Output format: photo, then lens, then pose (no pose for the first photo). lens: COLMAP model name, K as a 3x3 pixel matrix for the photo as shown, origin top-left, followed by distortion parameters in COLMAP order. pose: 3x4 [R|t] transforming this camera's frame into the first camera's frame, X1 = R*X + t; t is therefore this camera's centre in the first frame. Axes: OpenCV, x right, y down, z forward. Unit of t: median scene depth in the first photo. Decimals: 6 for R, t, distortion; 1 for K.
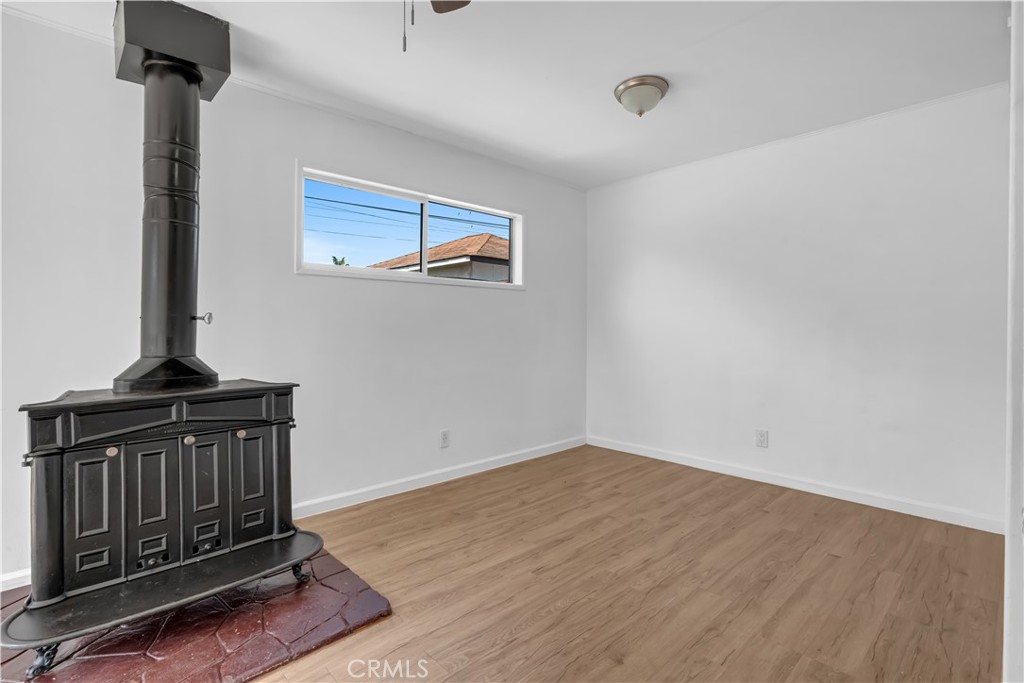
lens RADIAL K [[487.7, 0, 501.0], [0, 487.7, 330.3], [0, 0, 1]] dist [-0.004155, 0.001758]
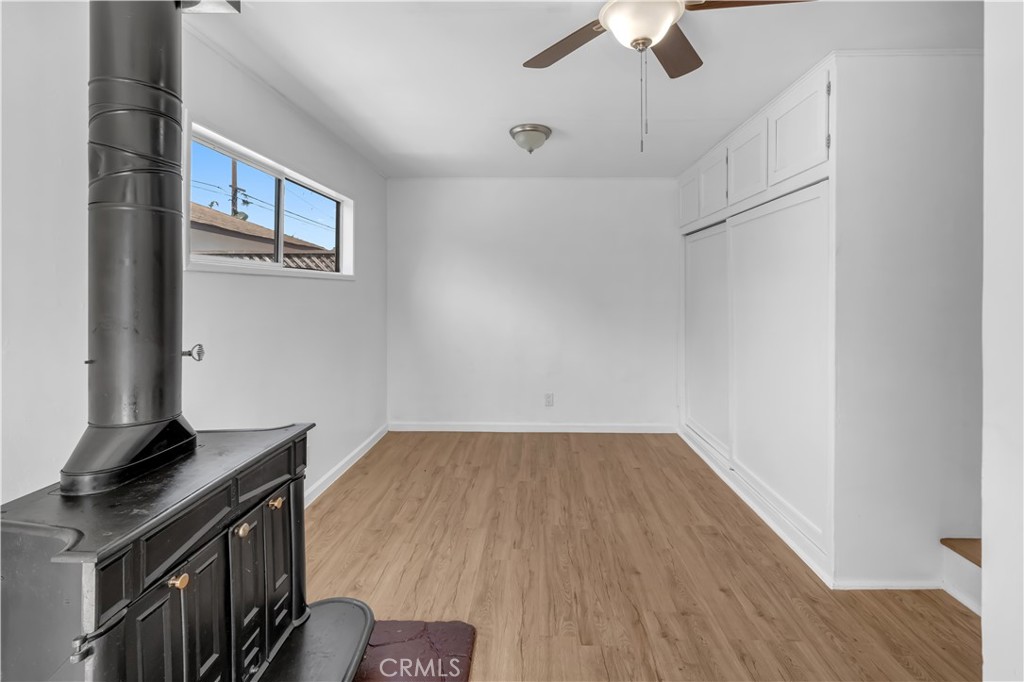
lens RADIAL K [[487.7, 0, 547.3], [0, 487.7, 298.2], [0, 0, 1]] dist [-0.004155, 0.001758]
pose [[0.681375, -0.002605, 0.731930, -0.682489], [-0.000340, 0.999992, 0.003876, -0.092730], [-0.731935, -0.002890, 0.681369, 0.152208]]
